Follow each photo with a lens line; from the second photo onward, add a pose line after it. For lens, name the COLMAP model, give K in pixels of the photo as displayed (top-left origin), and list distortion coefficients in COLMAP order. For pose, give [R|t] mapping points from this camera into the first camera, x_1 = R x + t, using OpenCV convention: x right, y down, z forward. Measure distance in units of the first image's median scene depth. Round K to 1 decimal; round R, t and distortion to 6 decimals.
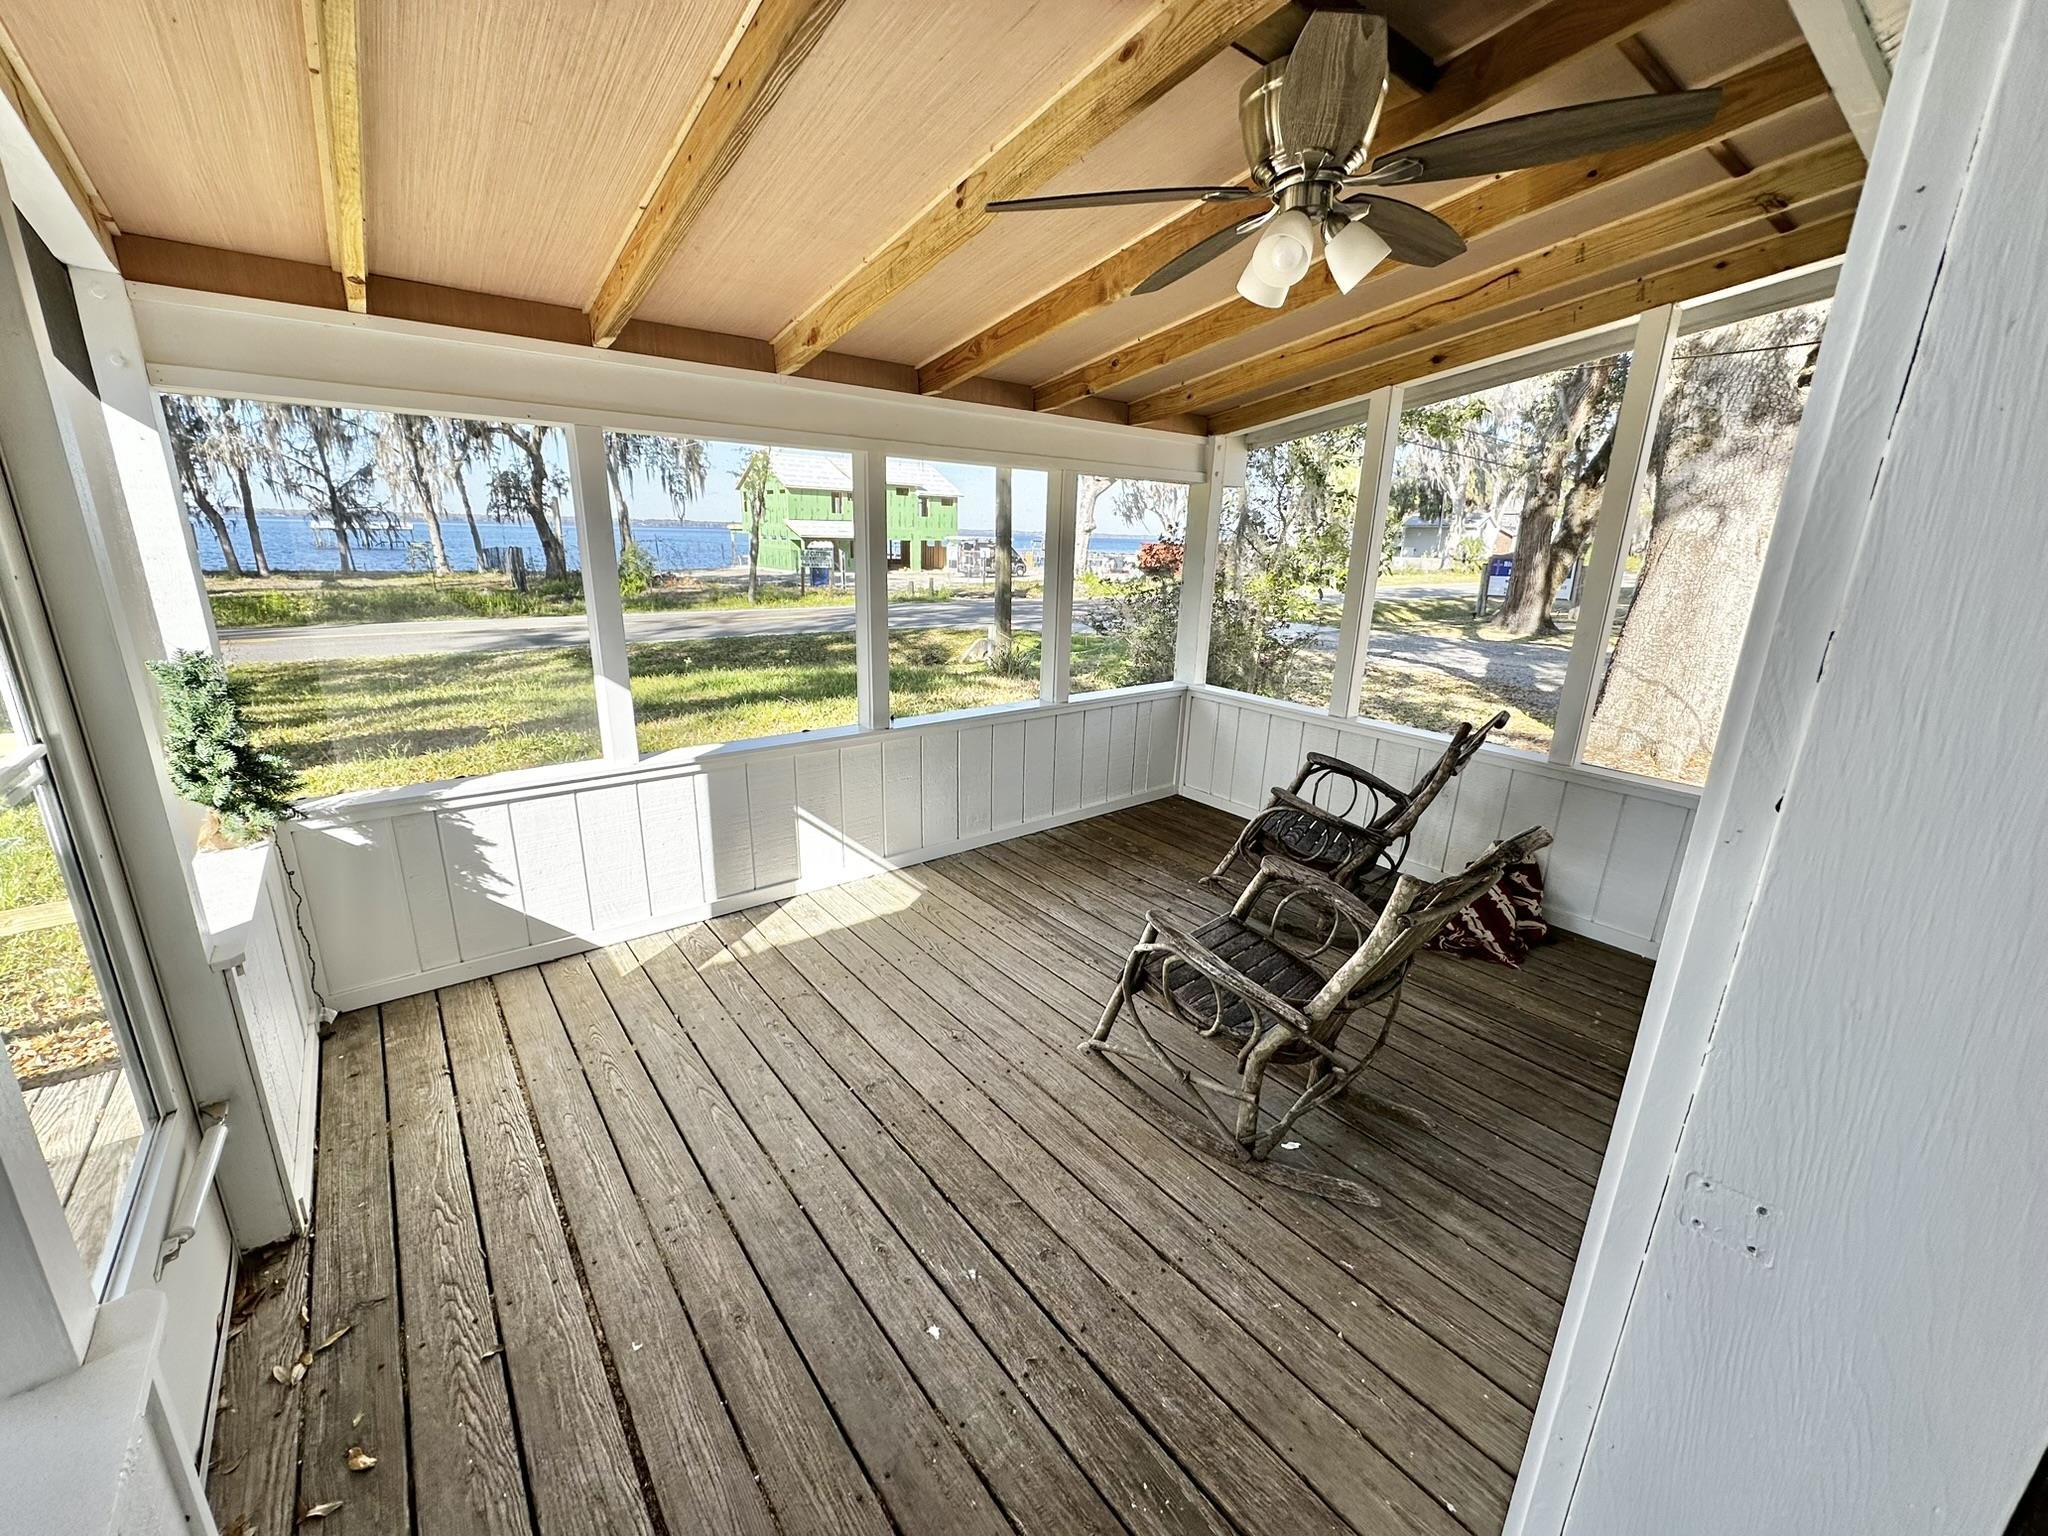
lens RADIAL K [[818.4, 0, 1026.8], [0, 818.4, 771.3], [0, 0, 1]] dist [-0.003113, 0.002980]
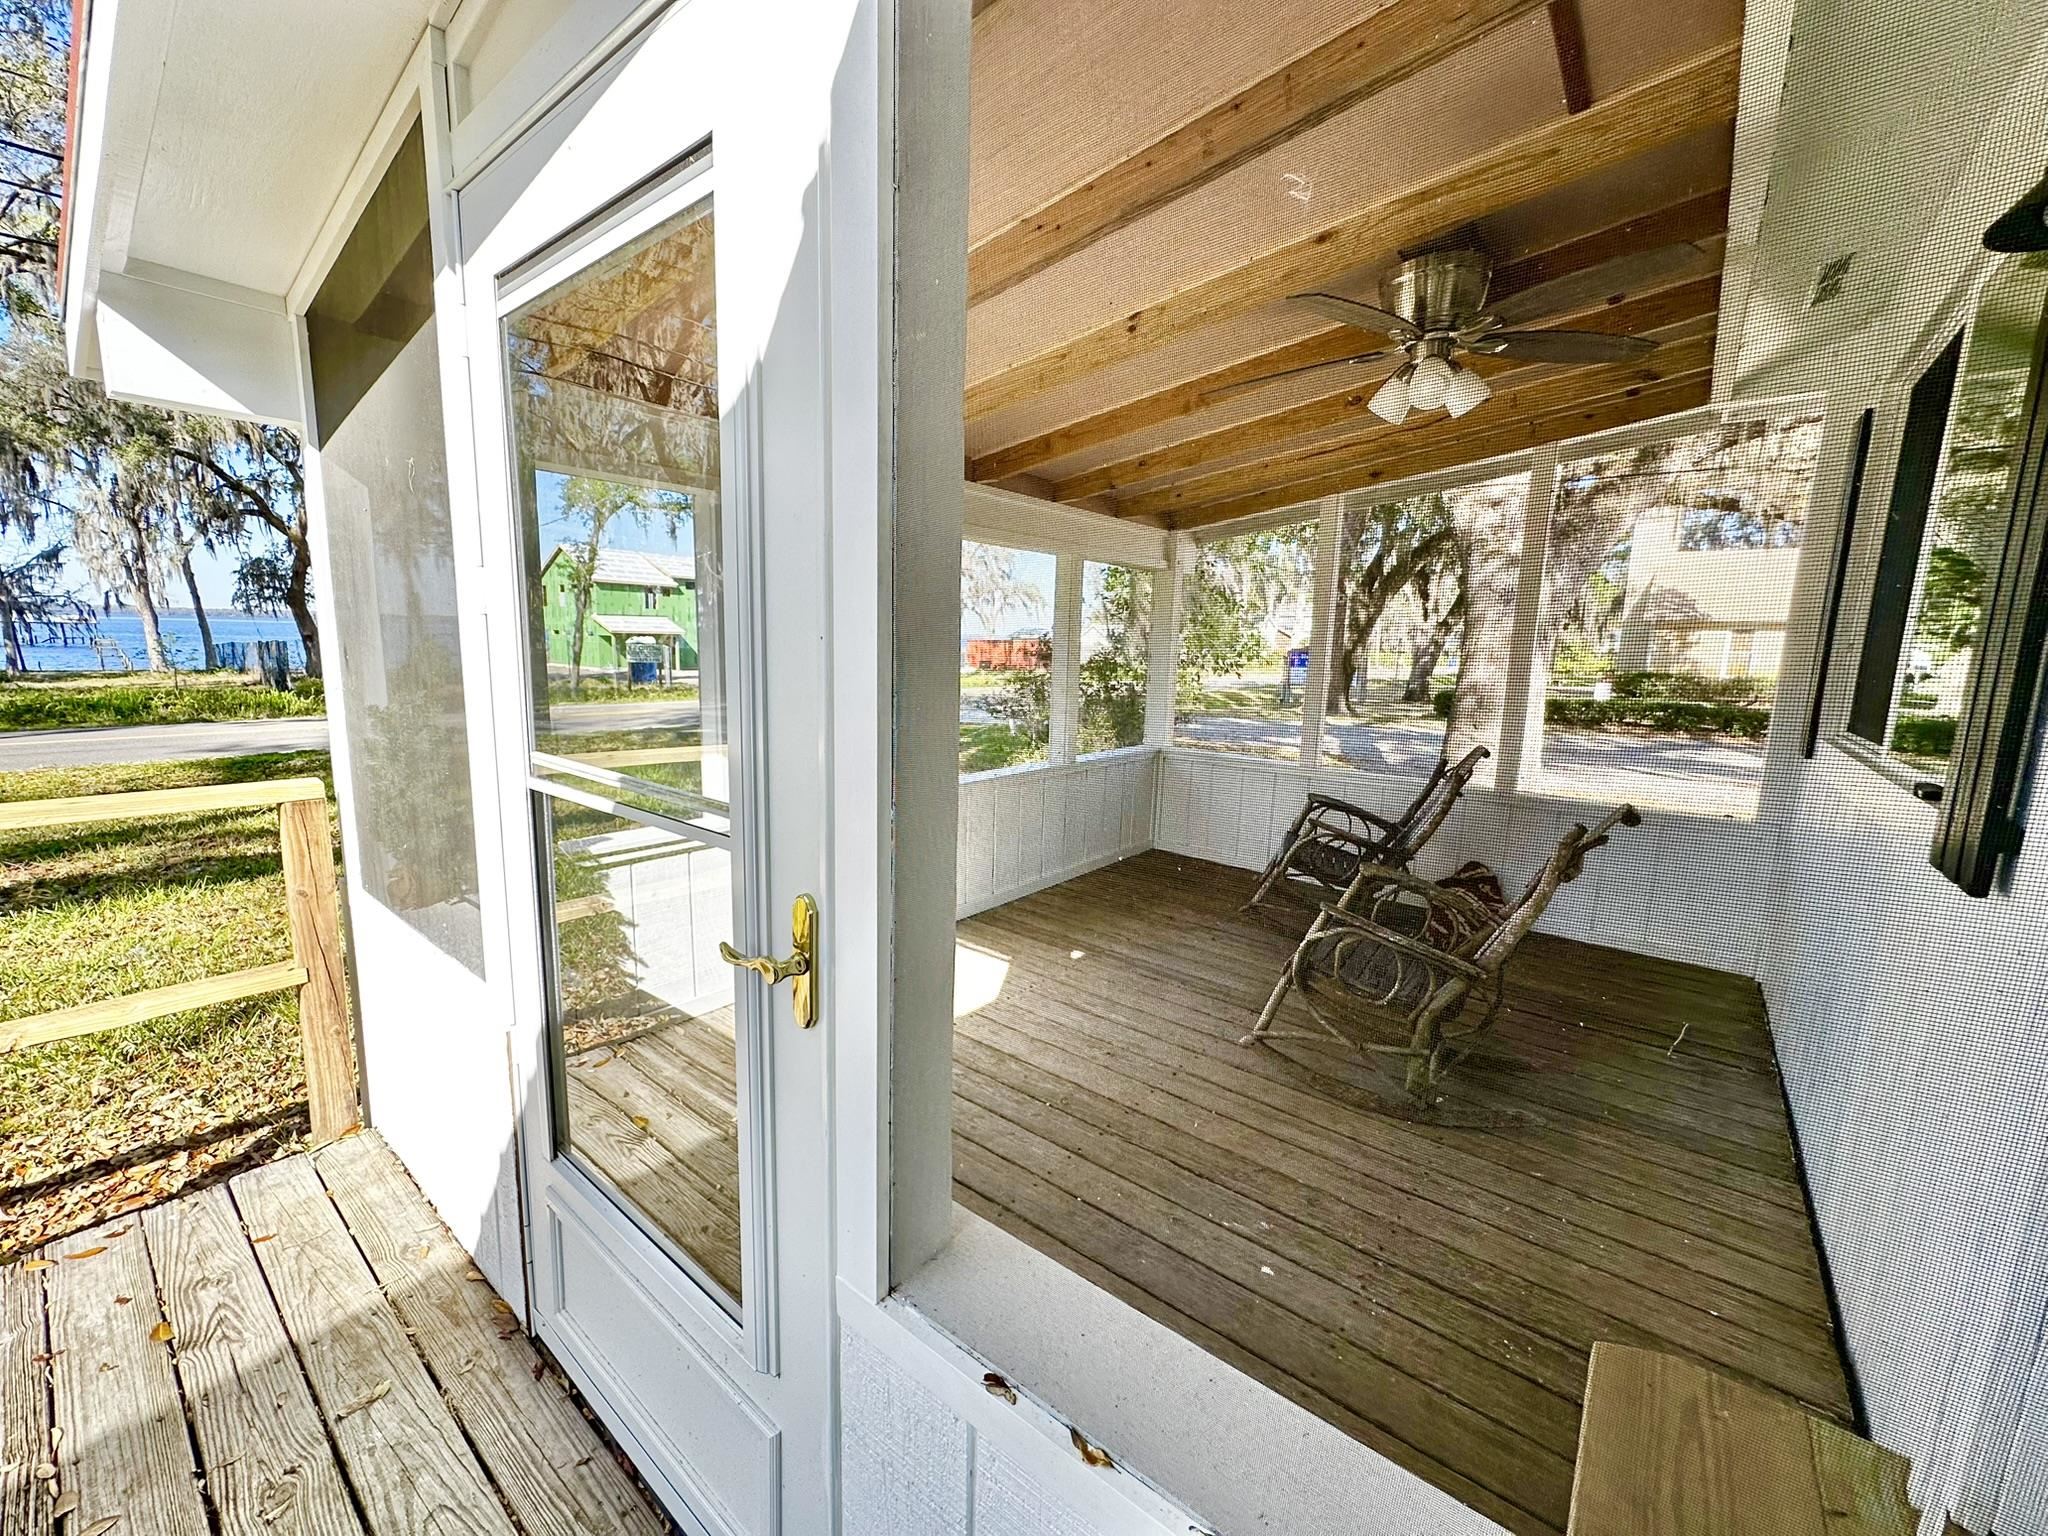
lens RADIAL K [[822.7, 0, 1027.9], [0, 822.7, 769.5], [0, 0, 1]] dist [-0.000388, -0.000167]
pose [[0.975236, -0.032666, 0.218741, -0.267246], [0.058211, 0.992072, -0.111376, 0.045533], [-0.213368, 0.121351, 0.969406, -0.042314]]
